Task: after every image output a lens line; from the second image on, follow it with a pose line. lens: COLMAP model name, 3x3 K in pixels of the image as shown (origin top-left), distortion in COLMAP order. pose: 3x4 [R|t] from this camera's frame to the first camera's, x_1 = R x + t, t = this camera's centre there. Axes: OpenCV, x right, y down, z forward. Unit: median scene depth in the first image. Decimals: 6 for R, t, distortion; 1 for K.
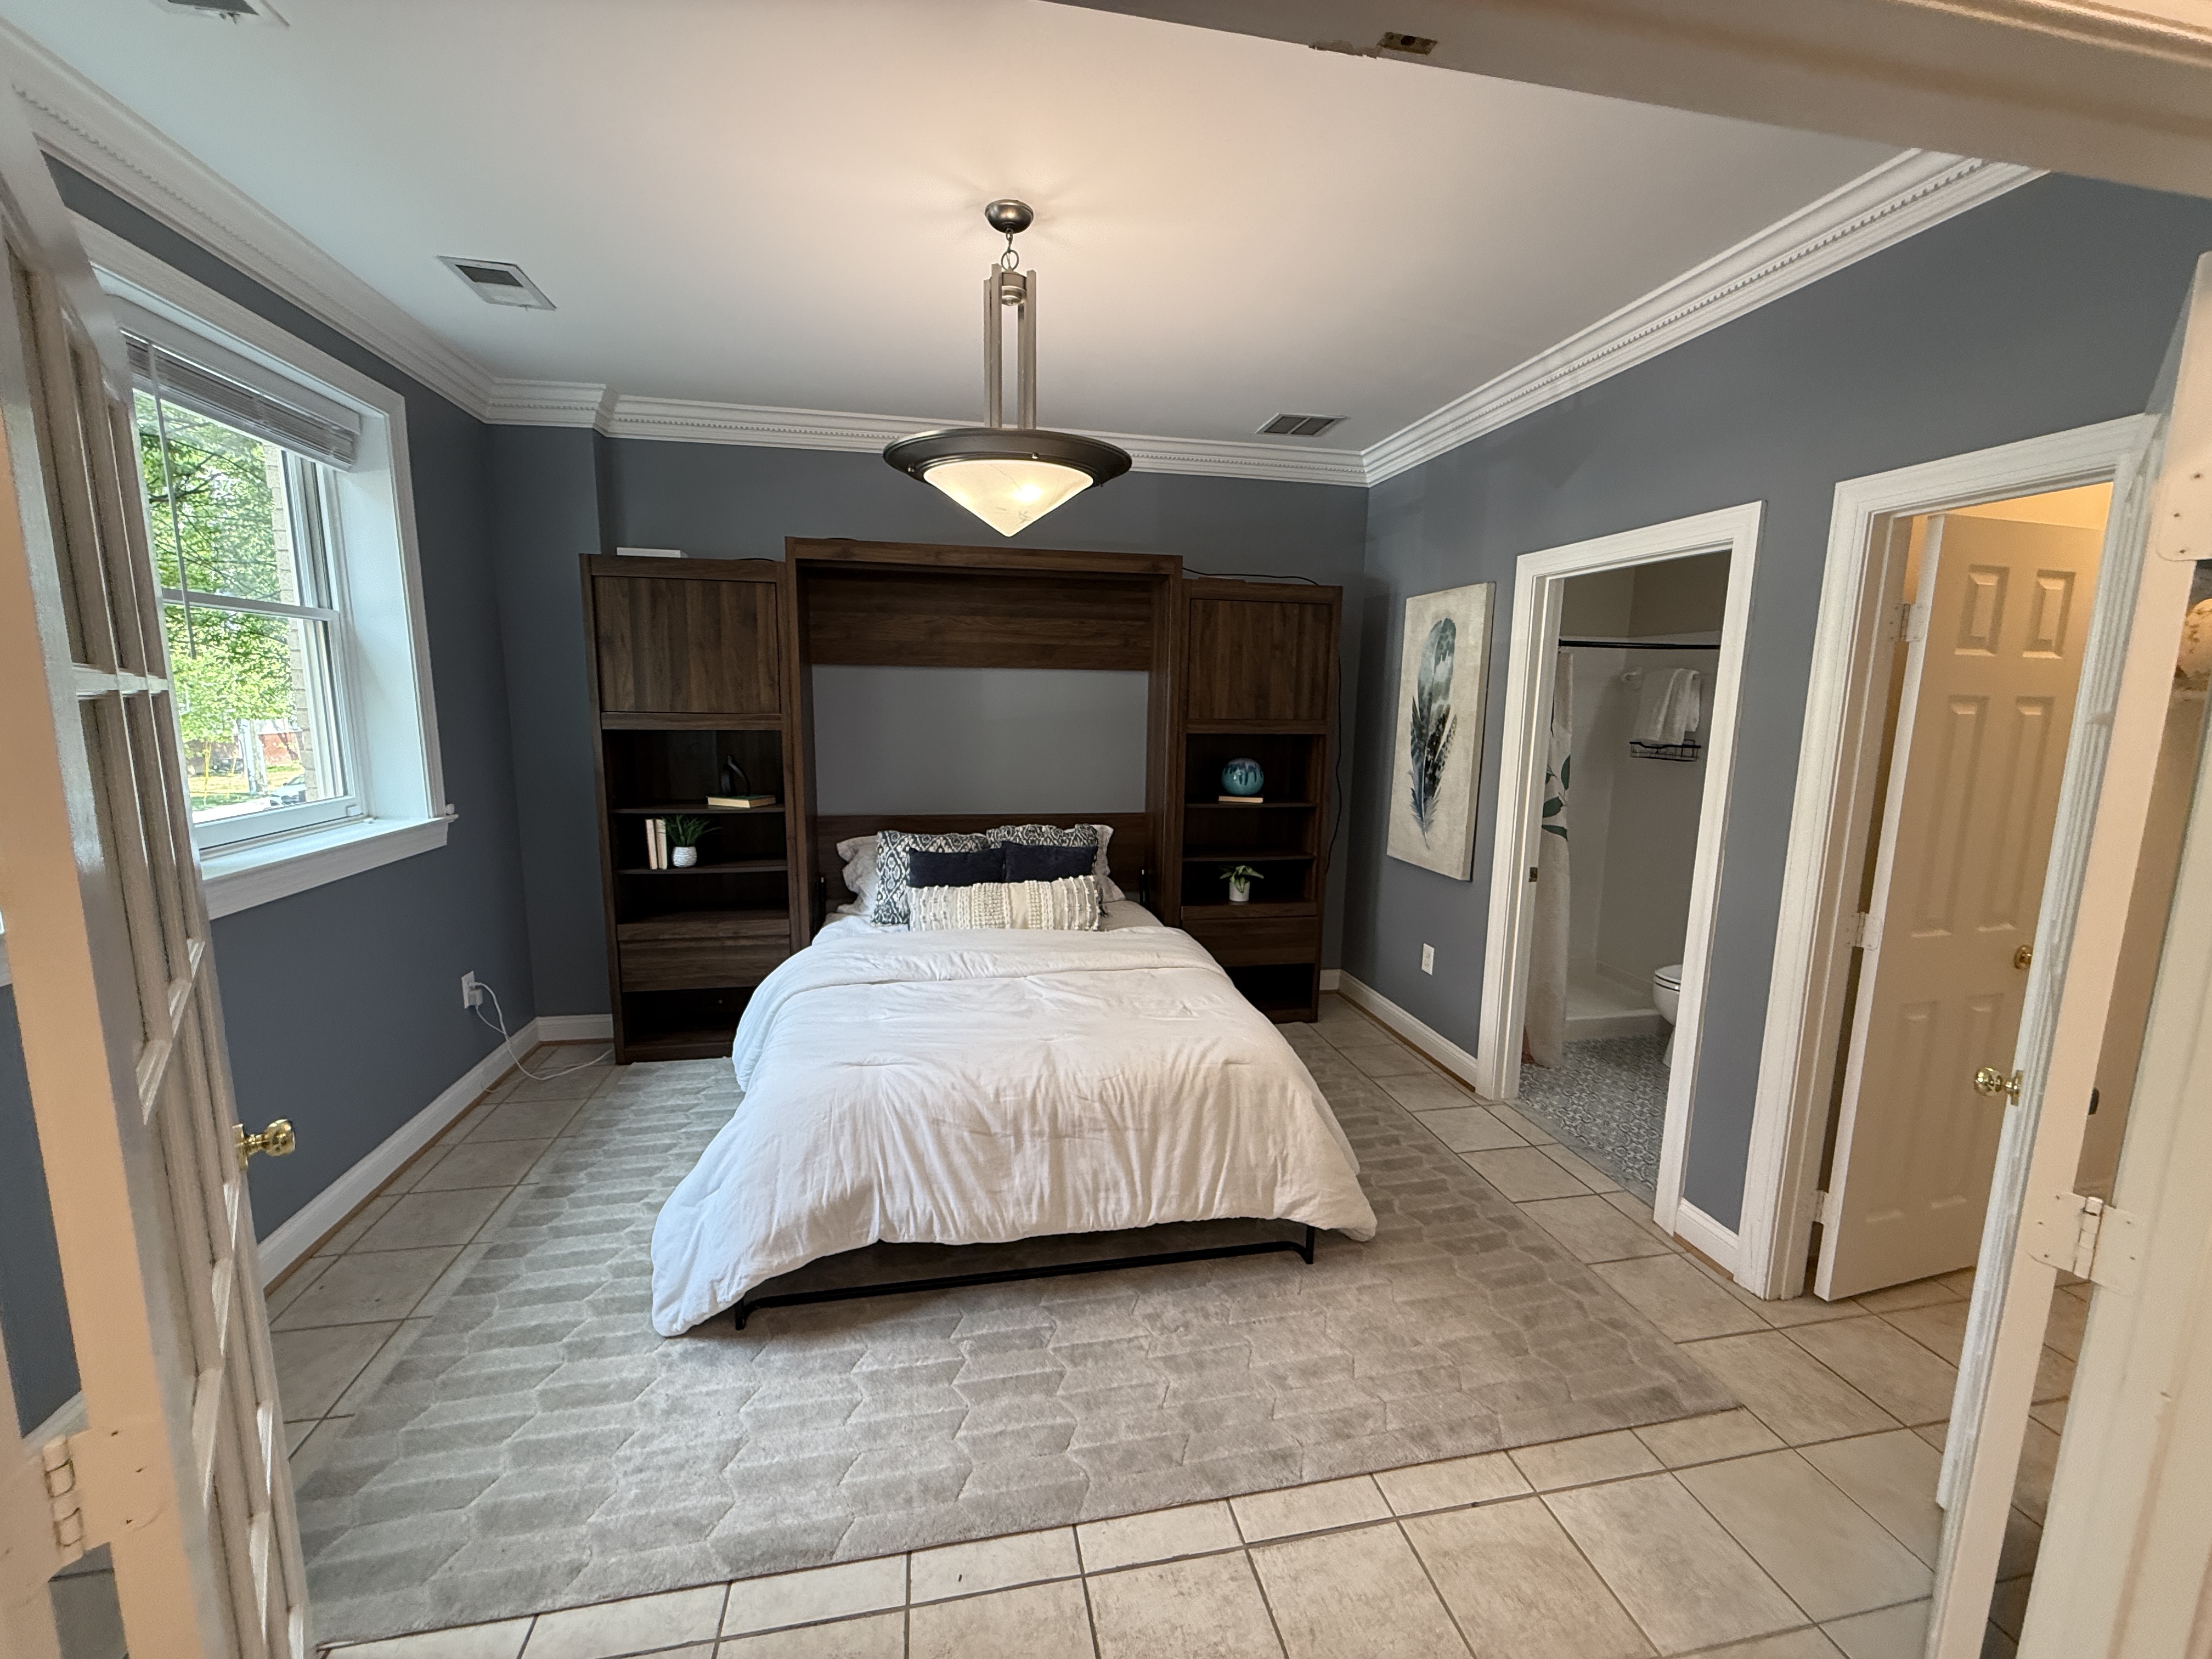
lens RADIAL K [[878.3, 0, 1095.1], [0, 878.3, 828.3], [0, 0, 1]] dist [0.000195, 0.000026]
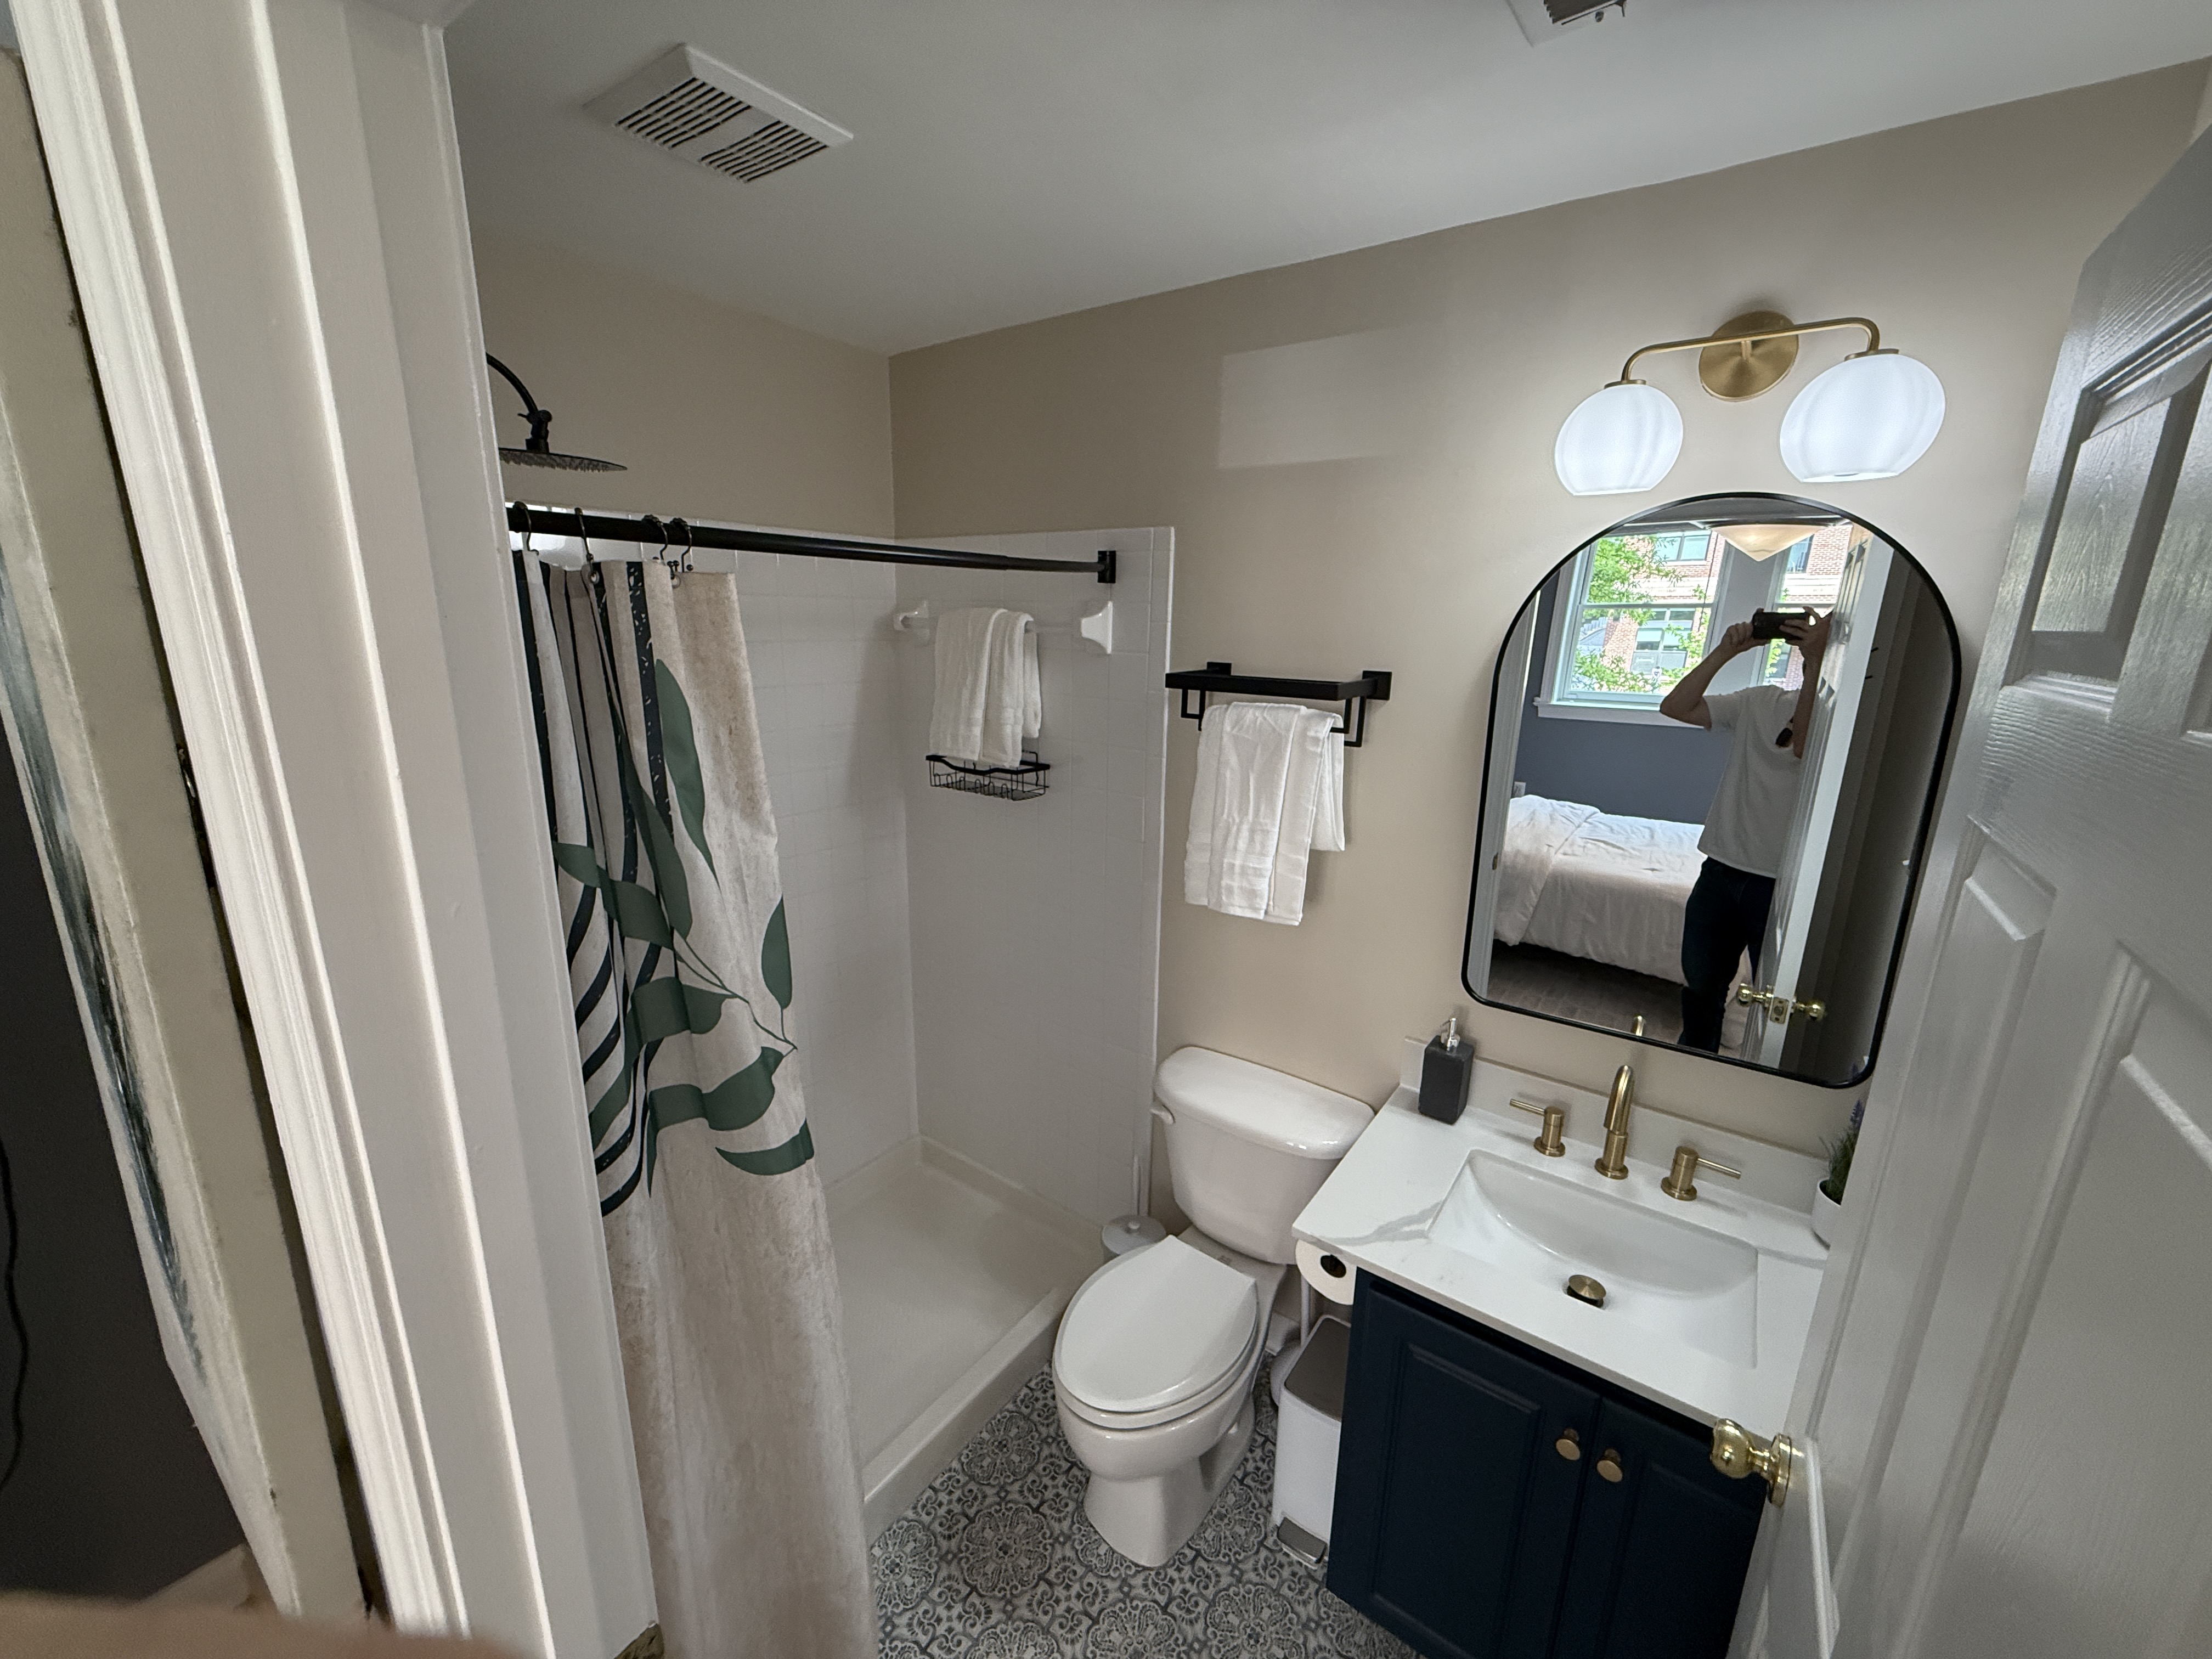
lens RADIAL K [[878.3, 0, 1099.9], [0, 878.3, 833.1], [0, 0, 1]] dist [0.000195, 0.000026]
pose [[0.727958, -0.170719, 0.664028, 0.365422], [0.097432, 0.984433, 0.146282, -0.124970], [-0.678664, -0.041789, 0.733259, 0.603433]]
